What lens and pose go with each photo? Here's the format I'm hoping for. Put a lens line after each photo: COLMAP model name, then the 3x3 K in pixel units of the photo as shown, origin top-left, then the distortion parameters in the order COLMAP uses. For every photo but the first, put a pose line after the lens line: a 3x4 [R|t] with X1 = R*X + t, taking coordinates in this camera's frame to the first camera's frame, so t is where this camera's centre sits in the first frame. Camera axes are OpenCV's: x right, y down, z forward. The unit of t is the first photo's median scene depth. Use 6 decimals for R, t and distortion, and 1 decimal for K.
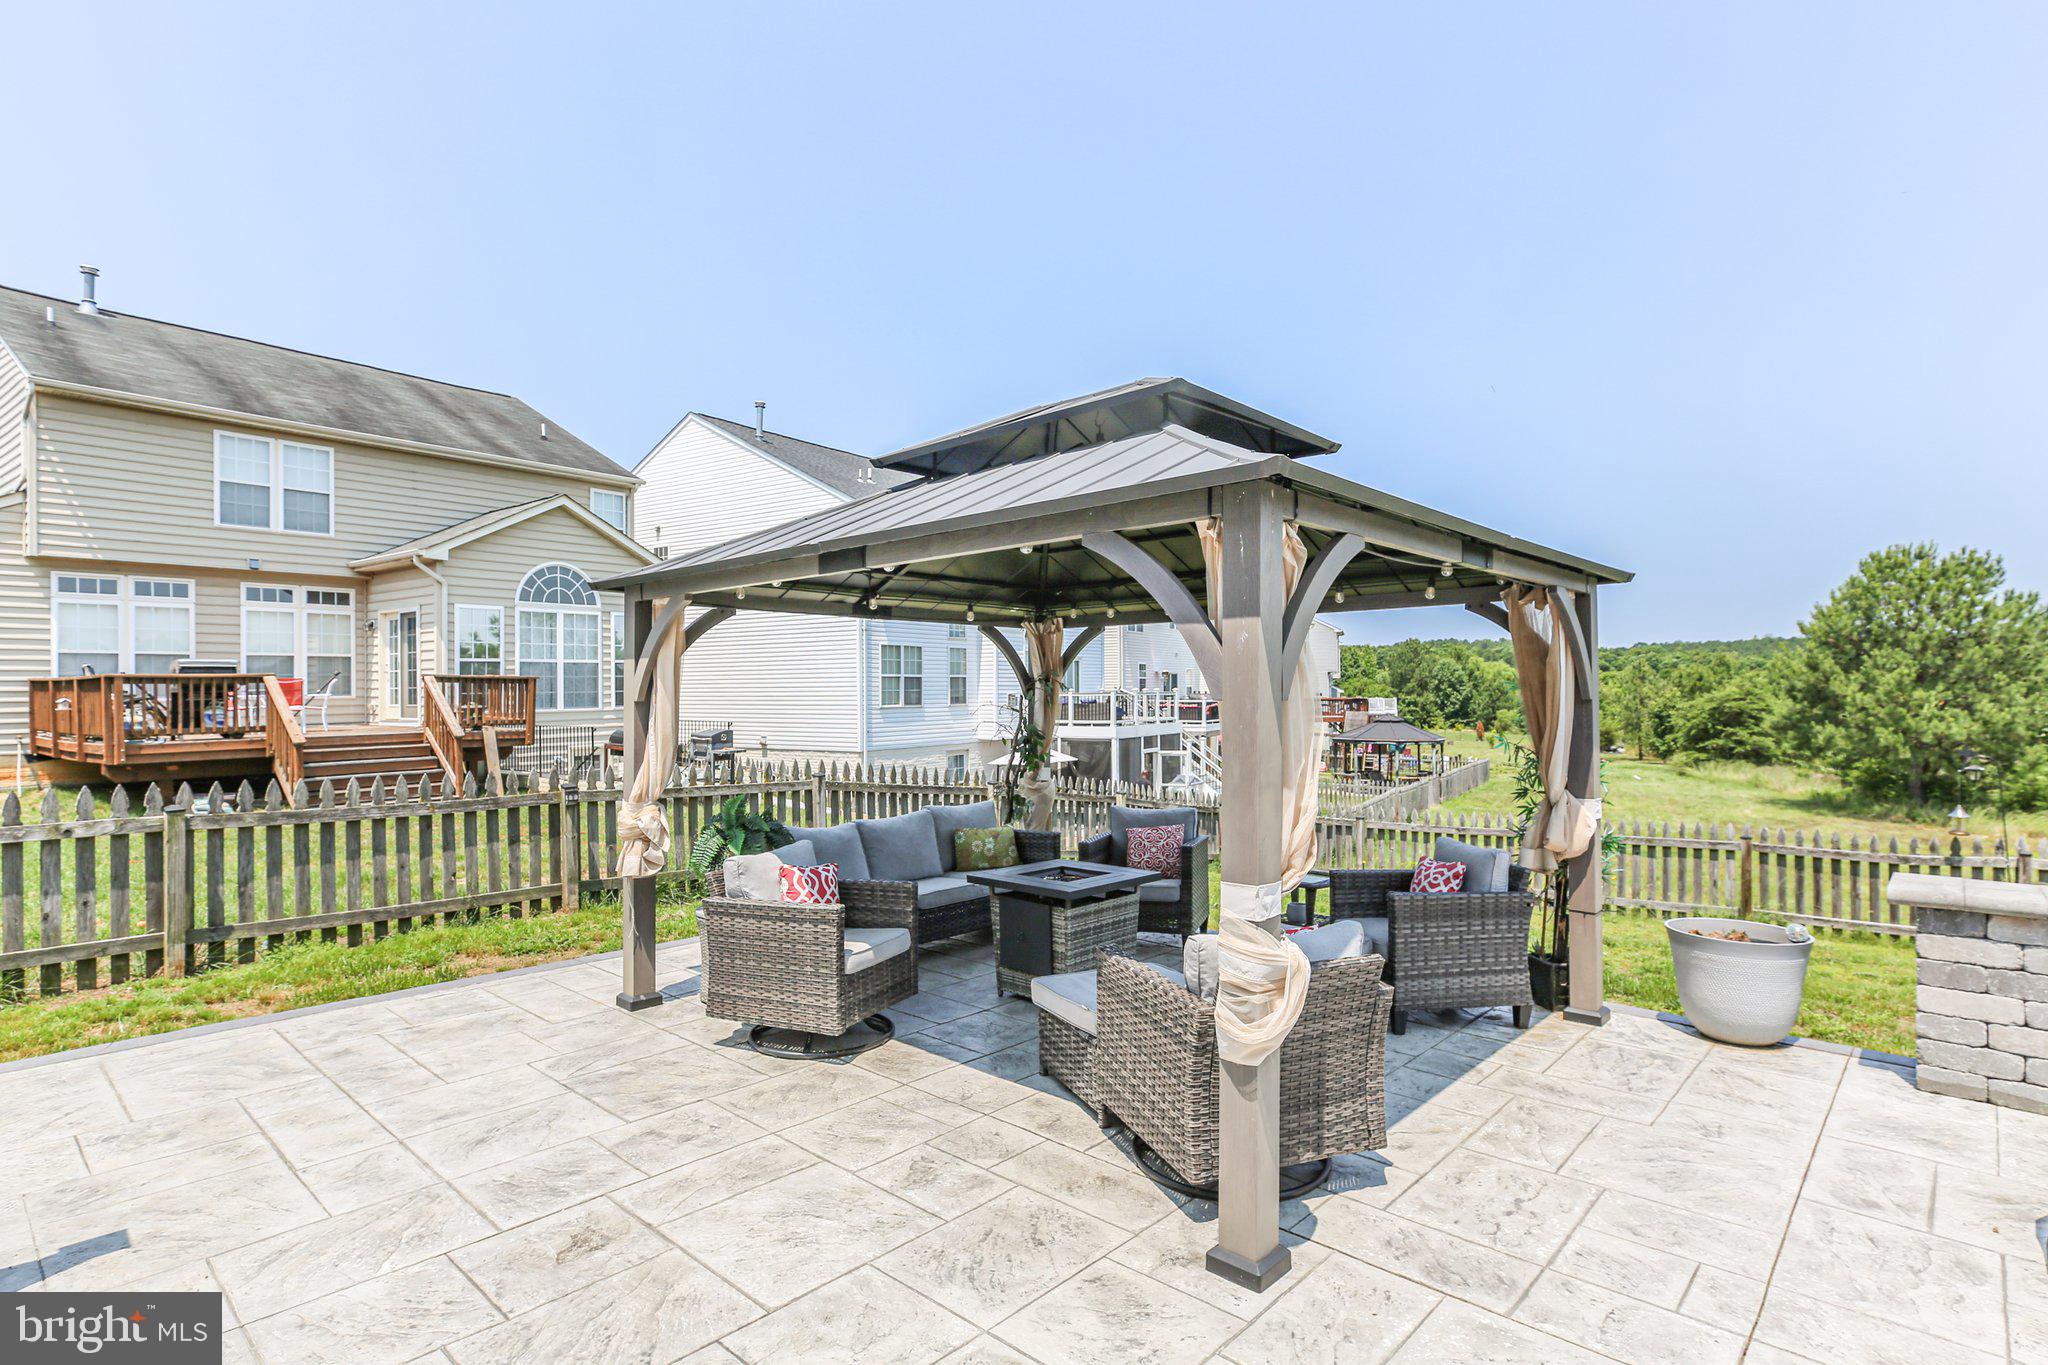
lens RADIAL K [[1029.2, 0, 978.2], [0, 1029.2, 689.7], [0, 0, 1]] dist [-0.003708, 0.000968]
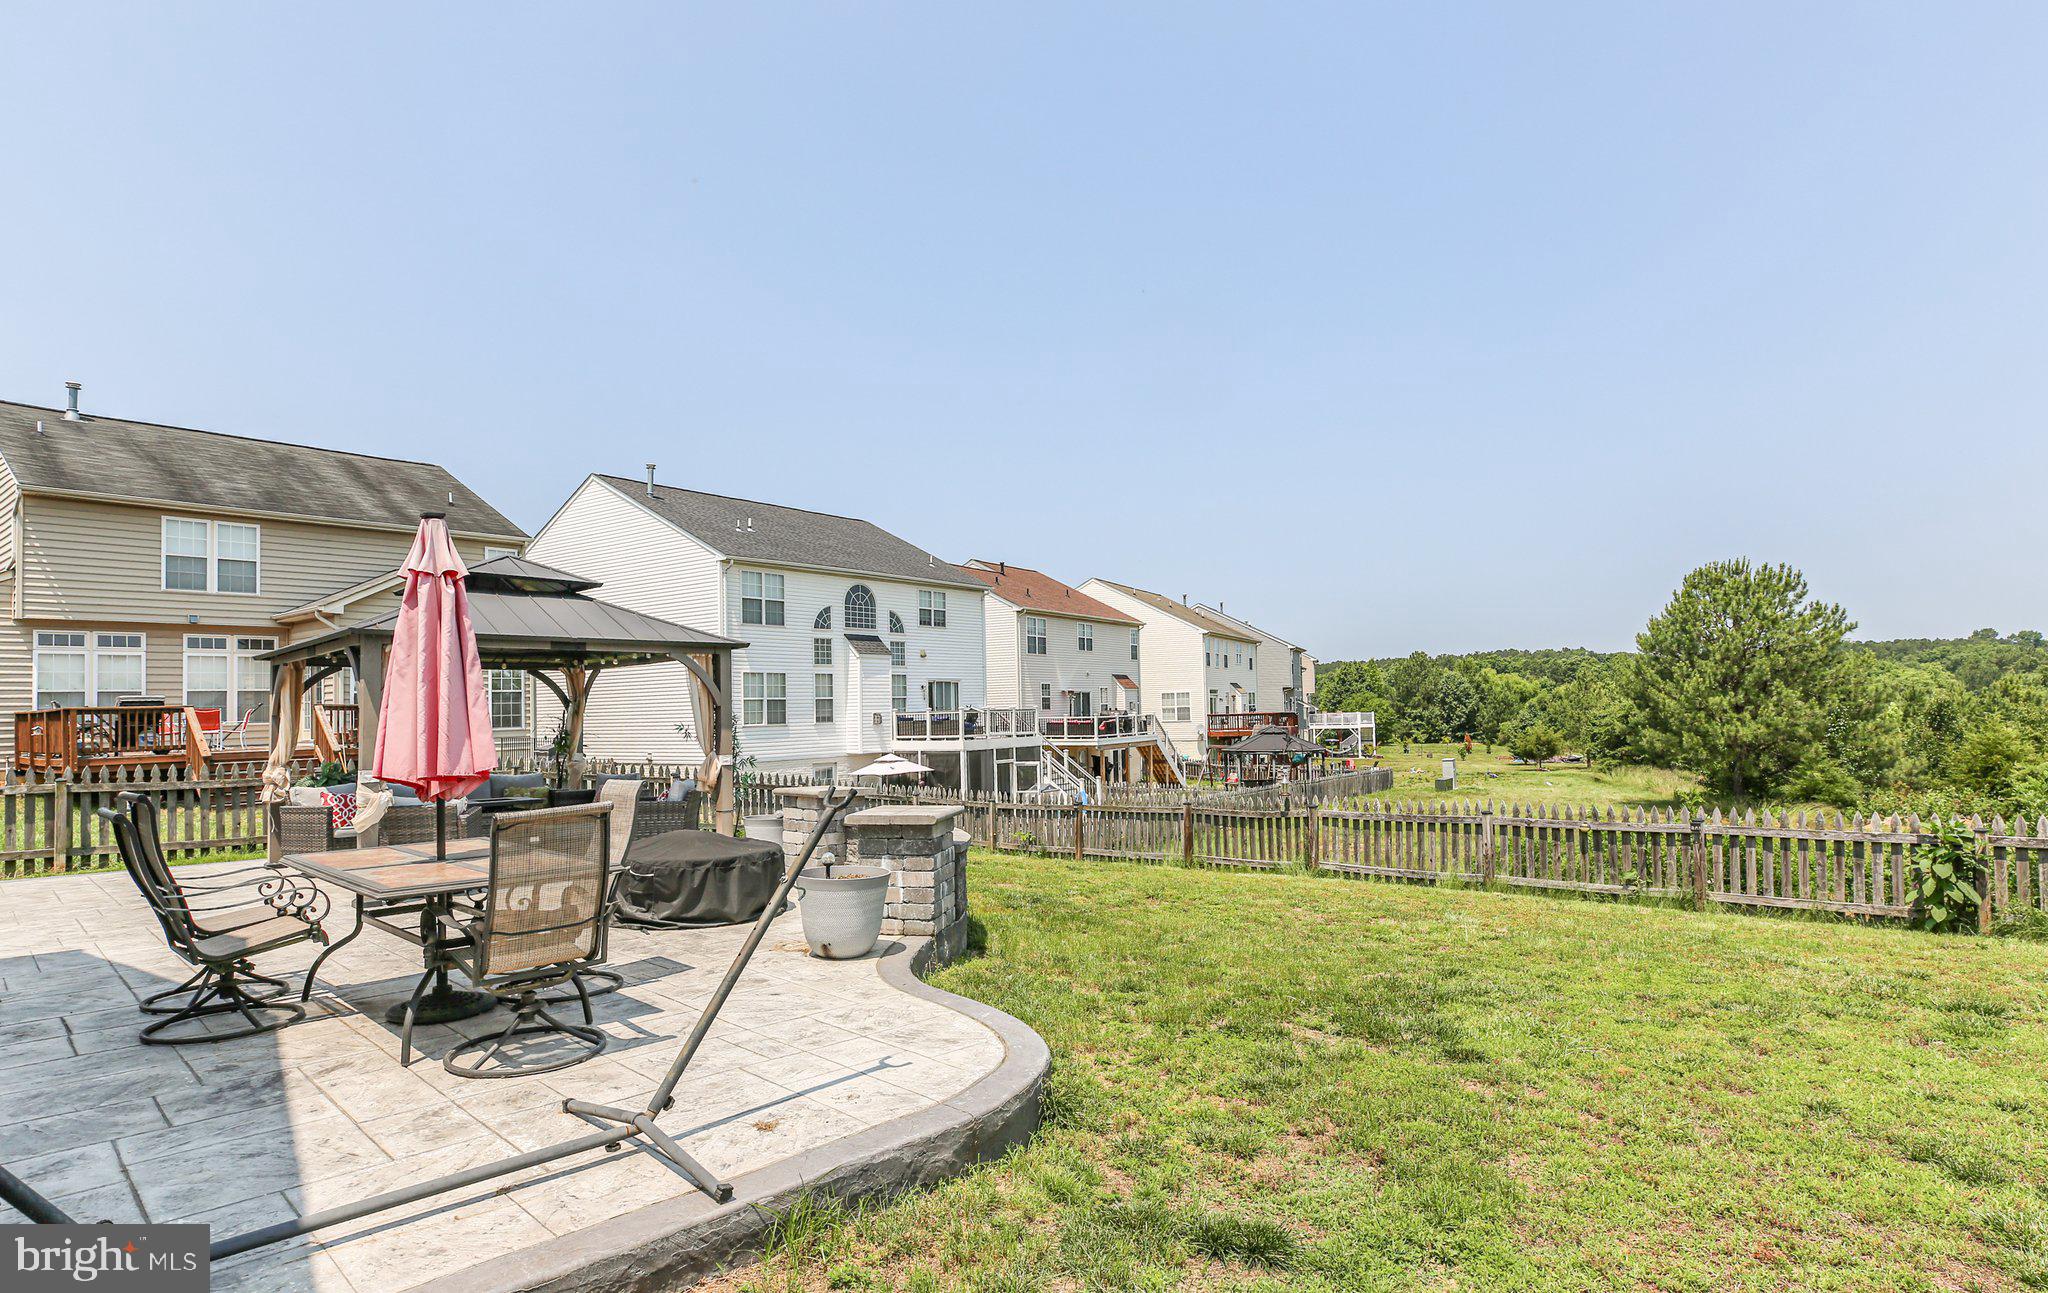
lens RADIAL K [[1095.4, 0, 1021.7], [0, 1095.4, 674.8], [0, 0, 1]] dist [-0.001351, -0.001386]
pose [[0.999610, -0.017171, -0.022004, 0.354063], [0.016426, 0.999300, -0.033603, 0.008435], [0.022565, 0.033228, 0.999193, -0.331439]]
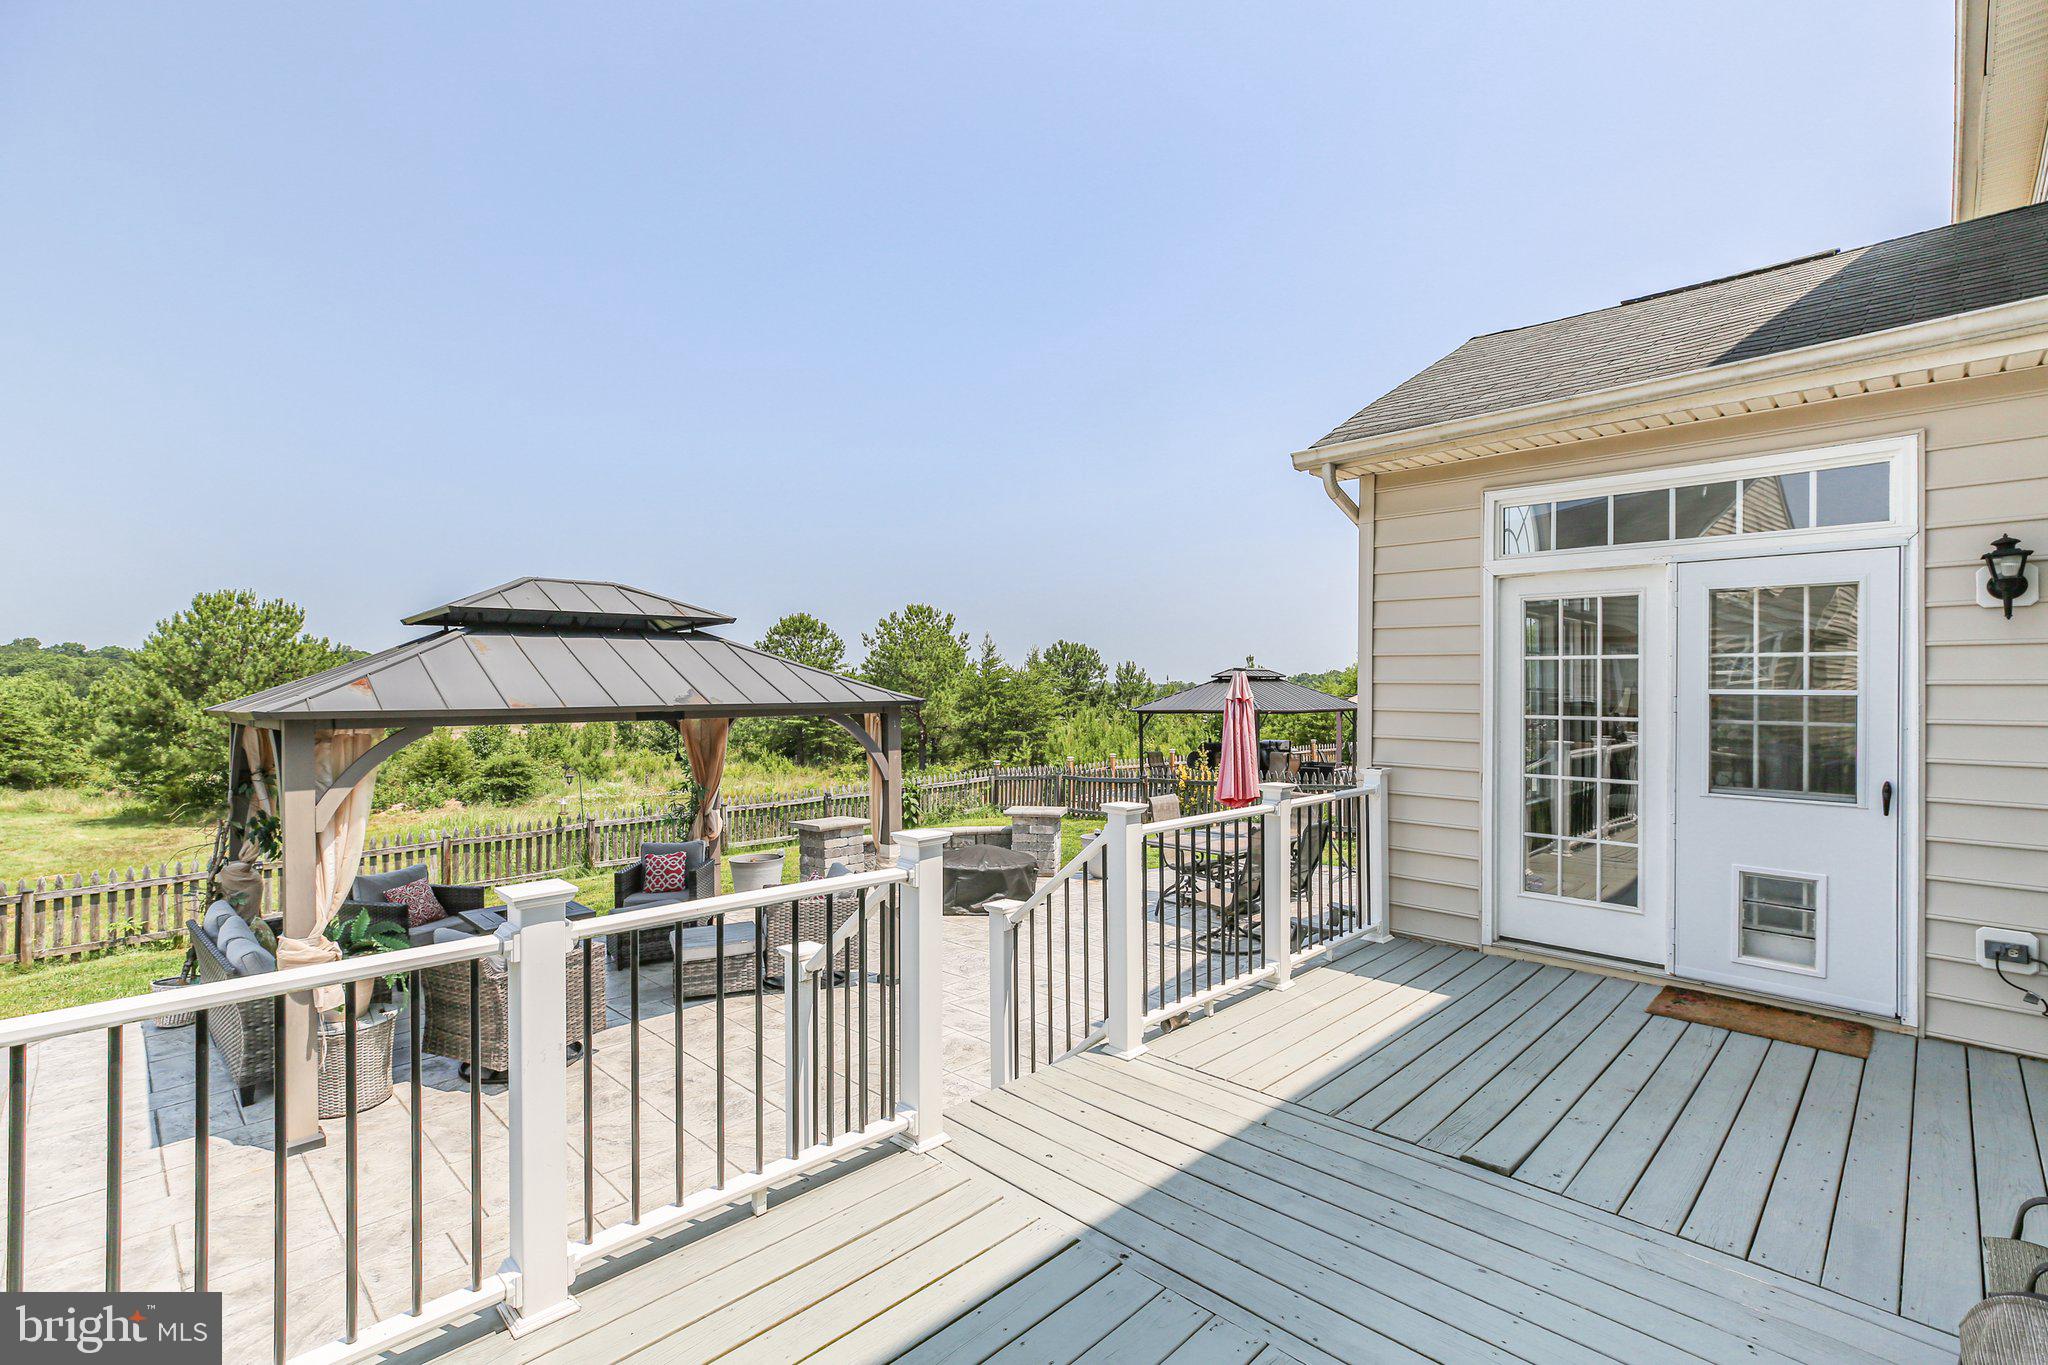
lens RADIAL K [[948.8, 0, 1044.2], [0, 948.8, 692.9], [0, 0, 1]] dist [-0.019664, 0.012188]
pose [[-0.002519, -0.000026, 0.999997, -0.379928], [0.005385, 0.999986, 0.000040, -0.036038], [-0.999982, 0.005385, -0.002518, 0.098771]]
